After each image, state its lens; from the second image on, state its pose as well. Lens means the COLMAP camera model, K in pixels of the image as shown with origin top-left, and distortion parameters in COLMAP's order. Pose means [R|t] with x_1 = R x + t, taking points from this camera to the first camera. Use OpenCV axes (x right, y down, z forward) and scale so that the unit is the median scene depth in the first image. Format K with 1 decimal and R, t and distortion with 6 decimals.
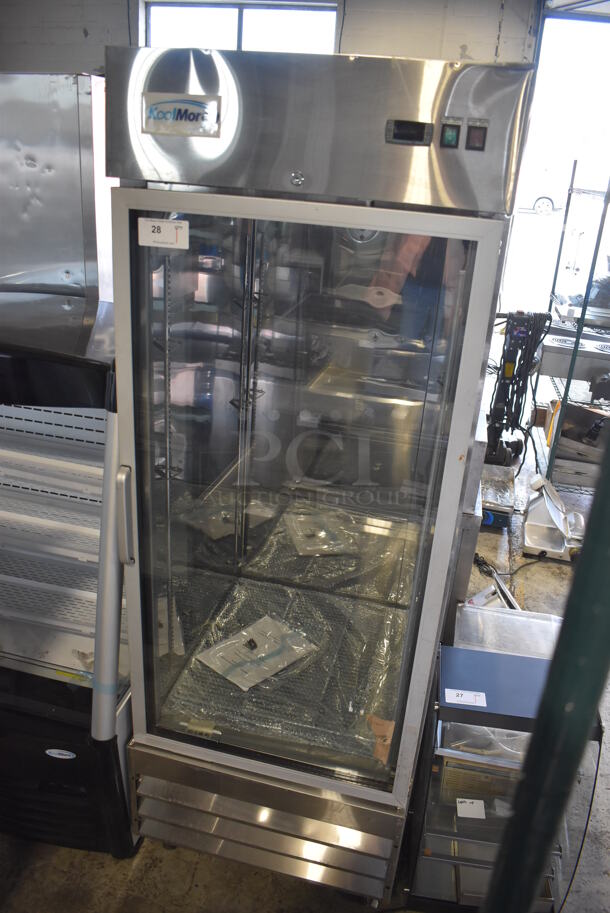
lens RADIAL K [[705.1, 0, 313.2], [0, 705.1, 457.0], [0, 0, 1]] dist [-0.098938, 0.009746]
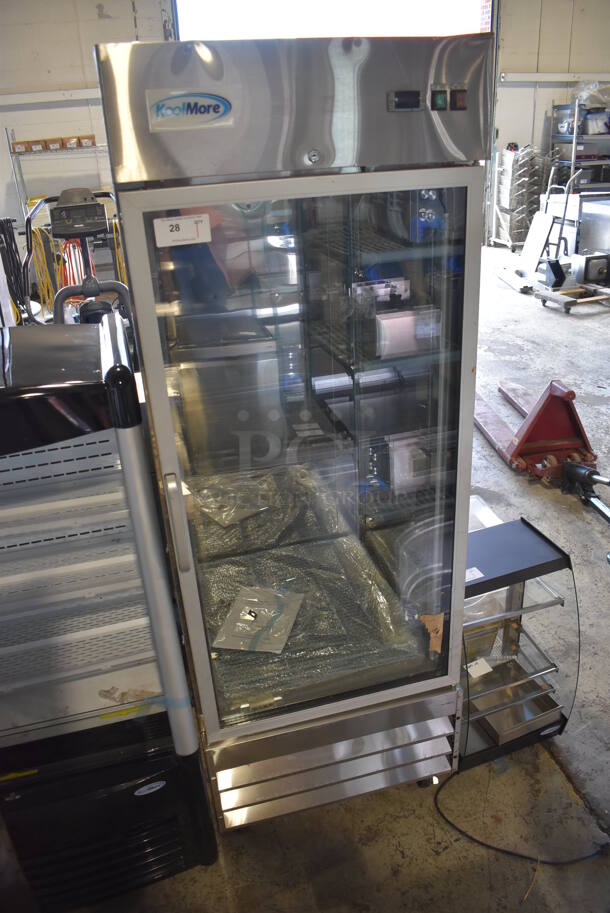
lens RADIAL K [[705.1, 0, 306.4], [0, 705.1, 458.1], [0, 0, 1]] dist [-0.098938, 0.009746]
pose [[0.872098, -0.313260, 0.375916, -0.365705], [0.291522, 0.949622, 0.115032, -0.052296], [-0.393013, 0.009269, 0.919486, 0.014842]]
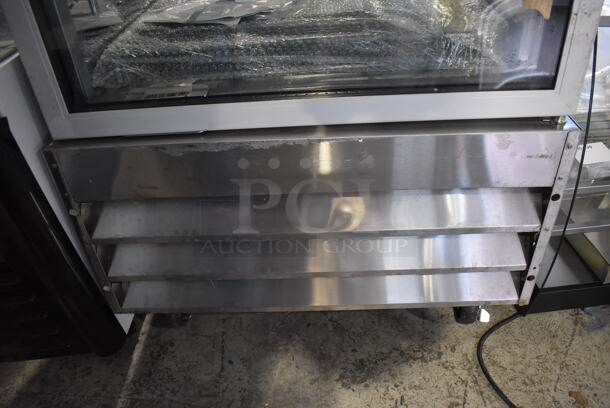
lens RADIAL K [[471.1, 0, 306.5], [0, 471.1, 201.3], [0, 0, 1]] dist [-0.098938, 0.009746]
pose [[0.969469, -0.227901, 0.090499, -0.106791], [0.201139, 0.950181, 0.238115, 0.394901], [-0.140257, -0.212642, 0.967012, 0.587565]]
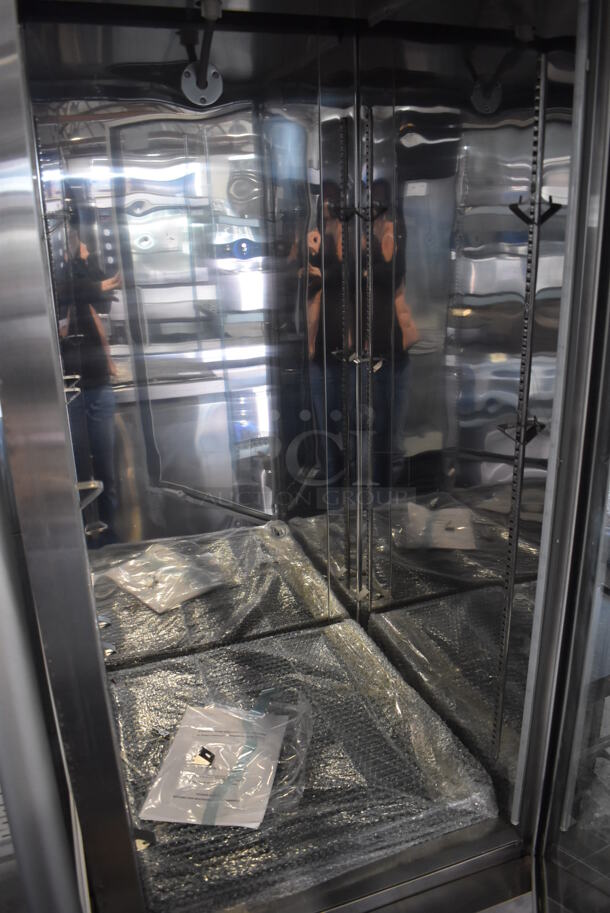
lens RADIAL K [[705.1, 0, 305.2], [0, 705.1, 455.0], [0, 0, 1]] dist [-0.098938, 0.009746]
pose [[0.830134, -0.266902, 0.489532, -0.265931], [0.296942, 0.954744, 0.016999, 0.030484], [-0.471915, 0.131251, 0.871820, 0.424535]]
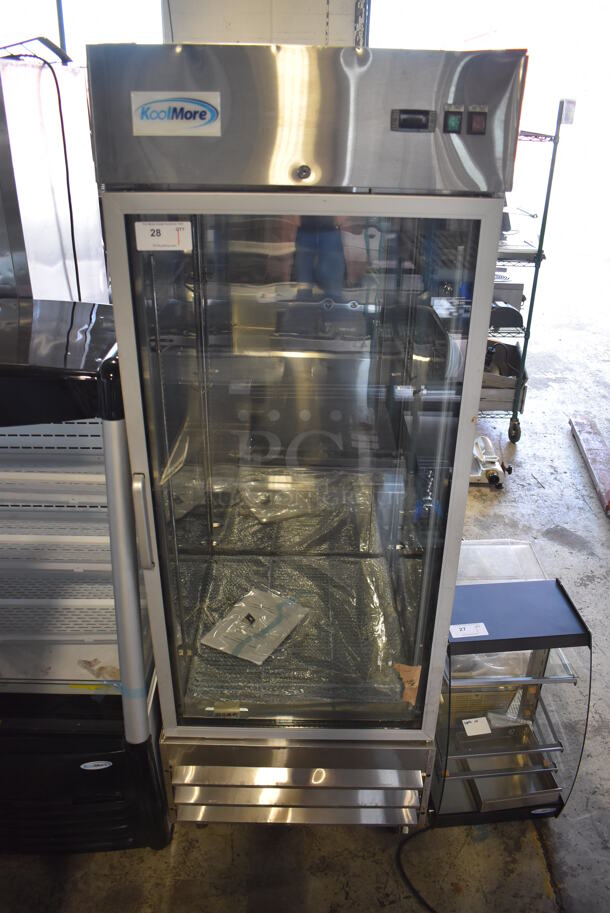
lens RADIAL K [[705.1, 0, 308.5], [0, 705.1, 456.9], [0, 0, 1]] dist [-0.098938, 0.009746]
pose [[0.971976, -0.154847, 0.176876, -0.162731], [0.140397, 0.985853, 0.091556, -0.053058], [-0.188551, -0.064157, 0.979965, -0.008947]]
